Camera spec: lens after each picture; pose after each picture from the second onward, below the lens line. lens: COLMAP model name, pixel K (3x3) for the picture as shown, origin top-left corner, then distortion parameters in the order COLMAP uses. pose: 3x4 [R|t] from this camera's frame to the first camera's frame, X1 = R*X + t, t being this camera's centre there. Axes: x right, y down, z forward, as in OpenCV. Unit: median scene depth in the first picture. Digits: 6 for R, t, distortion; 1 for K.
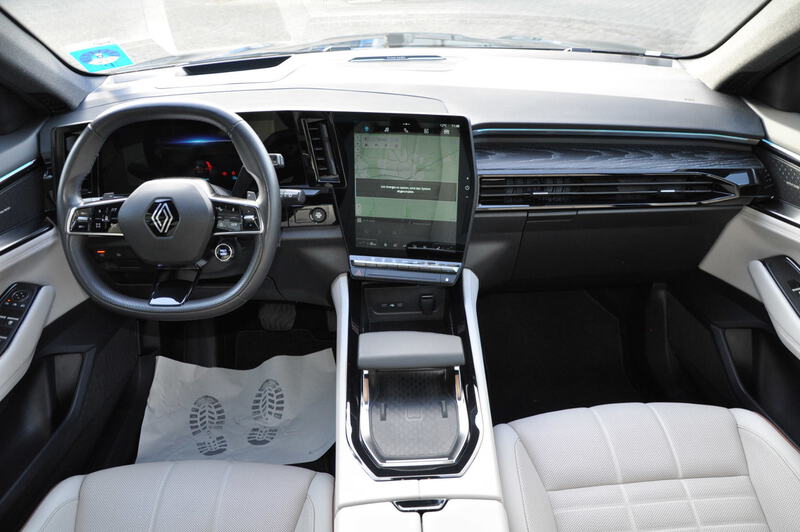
lens RADIAL K [[599.8, 0, 397.2], [0, 599.8, 269.1], [0, 0, 1]] dist [-0.129021, 0.072860]
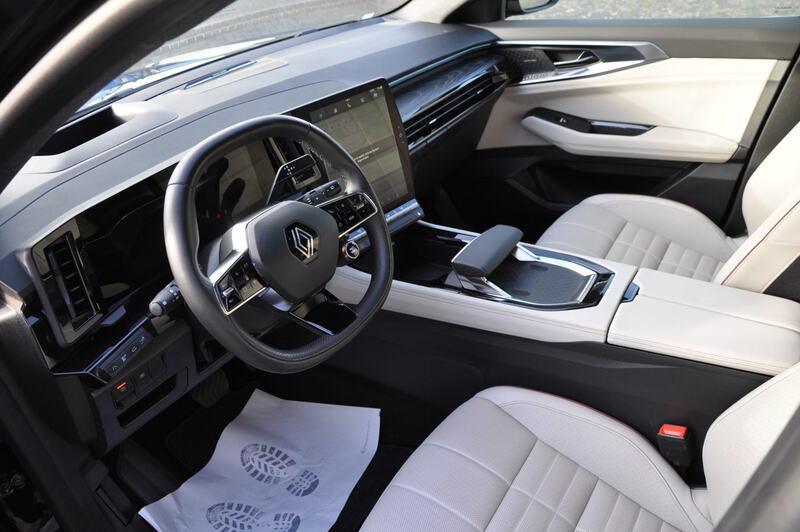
lens RADIAL K [[599.8, 0, 392.6], [0, 599.8, 269.3], [0, 0, 1]] dist [-0.129021, 0.072860]
pose [[0.583180, -0.473509, 0.660068, -0.797706], [0.504451, 0.847987, 0.162626, -0.110883], [-0.636735, 0.238131, 0.733391, 0.206191]]
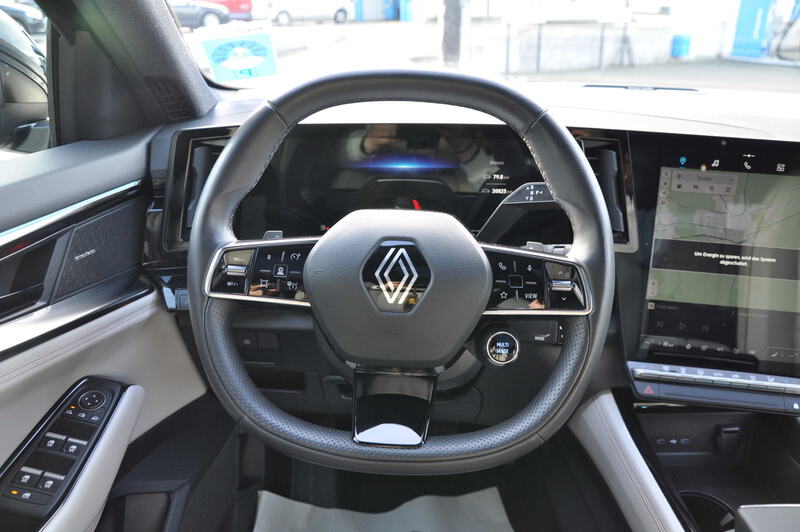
lens RADIAL K [[599.8, 0, 407.3], [0, 599.8, 271.7], [0, 0, 1]] dist [-0.129021, 0.072860]
pose [[0.998167, 0.046411, -0.038850, -0.311149], [-0.052167, 0.985183, -0.163382, -0.003011], [0.030692, 0.165109, 0.985798, 0.397289]]
